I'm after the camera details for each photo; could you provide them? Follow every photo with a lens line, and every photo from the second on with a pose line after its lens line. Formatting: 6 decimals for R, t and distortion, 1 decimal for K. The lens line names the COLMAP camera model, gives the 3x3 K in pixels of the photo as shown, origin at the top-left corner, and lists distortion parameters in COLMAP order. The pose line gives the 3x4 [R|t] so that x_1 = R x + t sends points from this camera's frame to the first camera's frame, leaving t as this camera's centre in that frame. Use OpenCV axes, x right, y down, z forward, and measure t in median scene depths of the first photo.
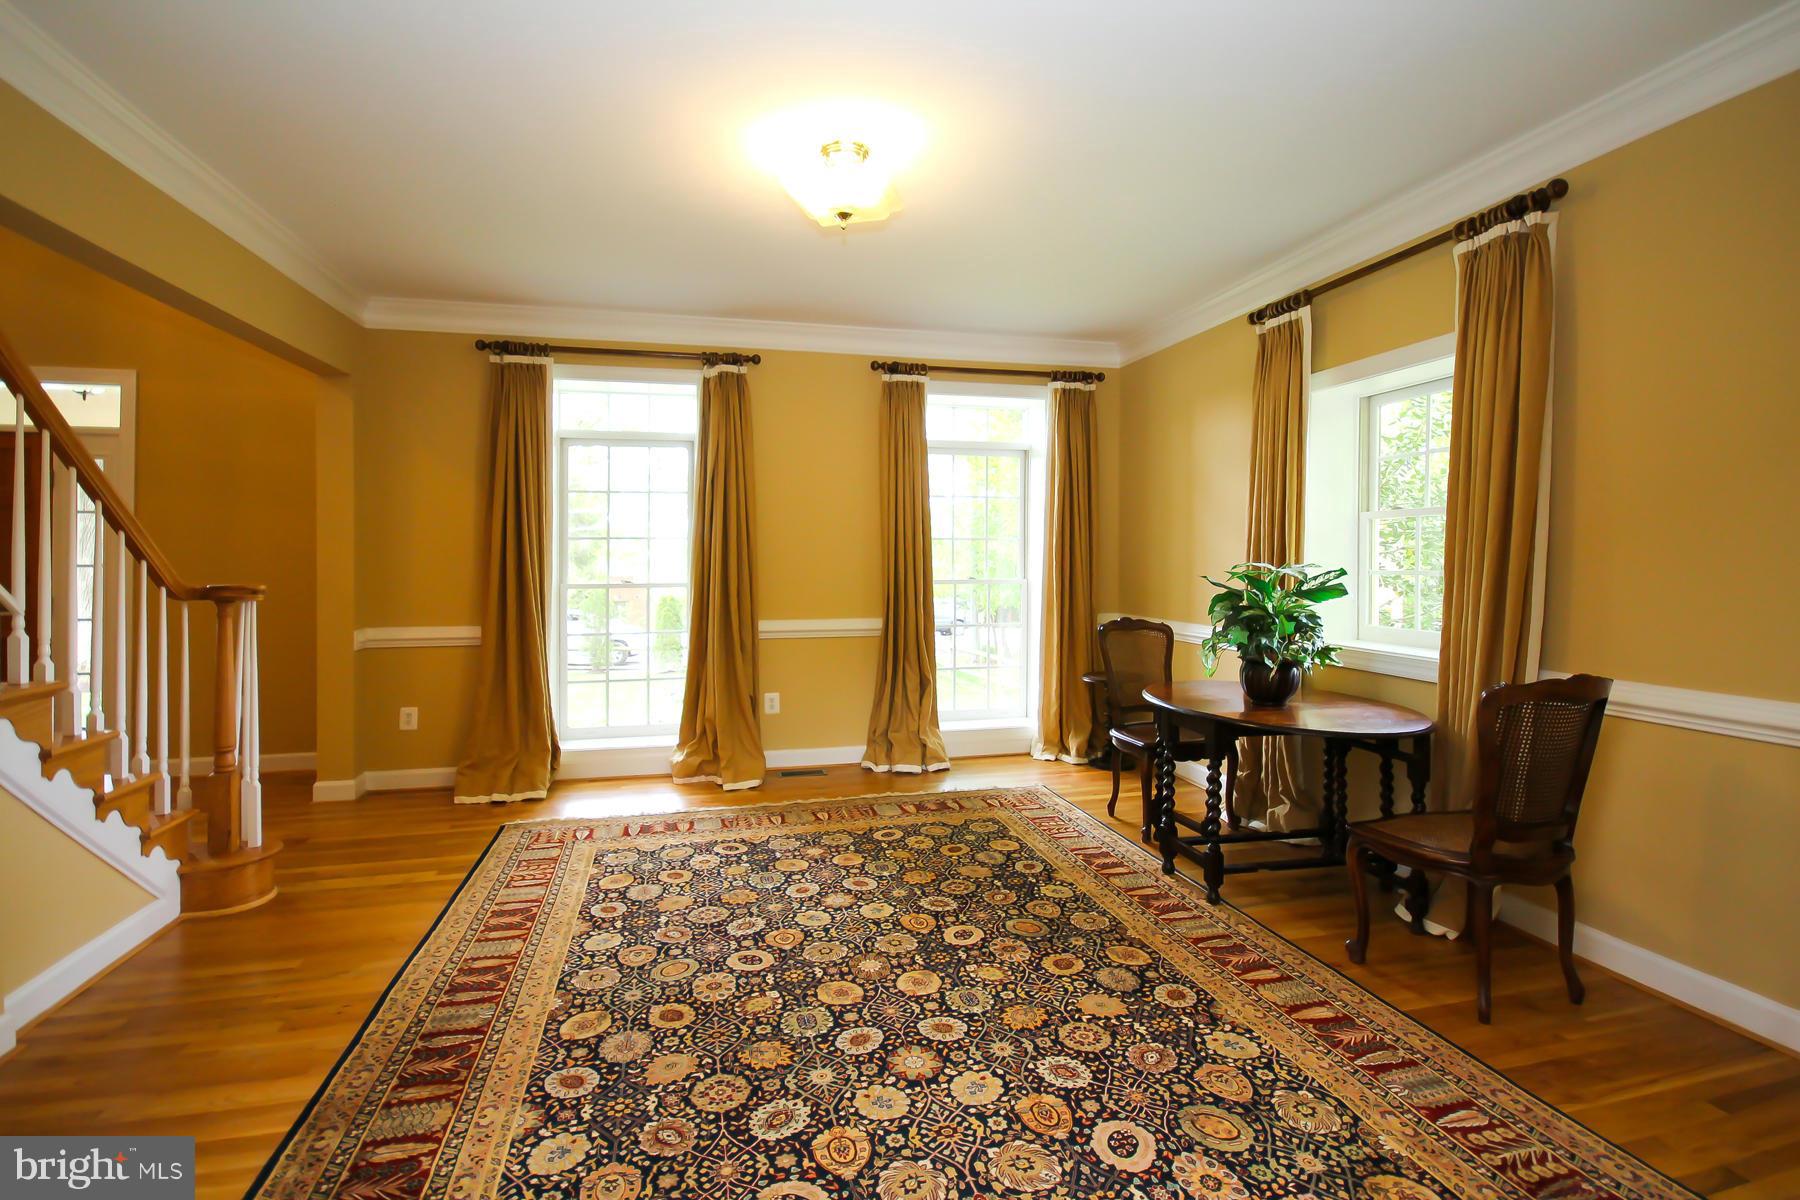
lens RADIAL K [[857.3, 0, 905.9], [0, 857.3, 585.4], [0, 0, 1]] dist [0.000649, 0.000529]
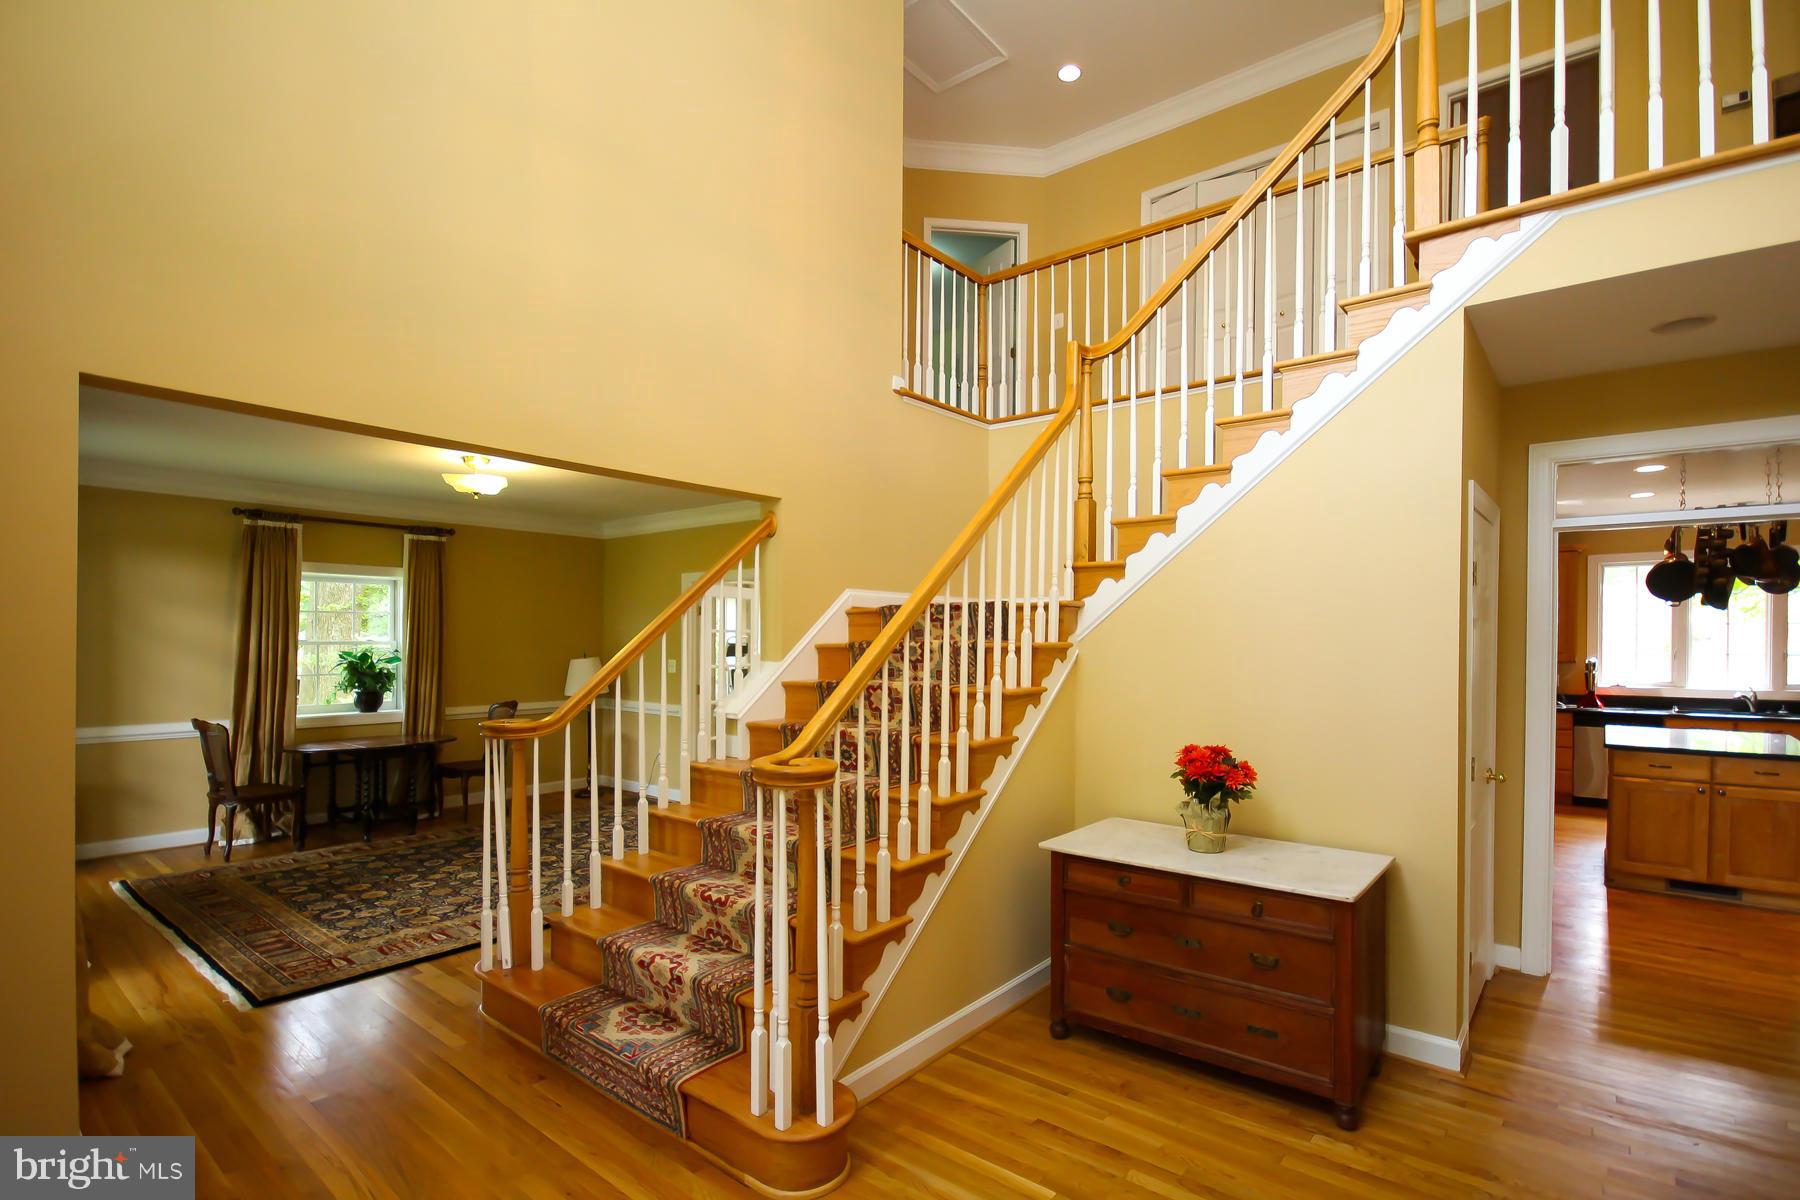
lens RADIAL K [[857.3, 0, 902.0], [0, 857.3, 618.2], [0, 0, 1]] dist [0.000649, 0.000529]
pose [[-0.595429, 0.017063, 0.803227, -1.745241], [0.020695, 0.999768, -0.005897, -0.101034], [-0.803141, 0.013112, -0.595644, 1.104730]]
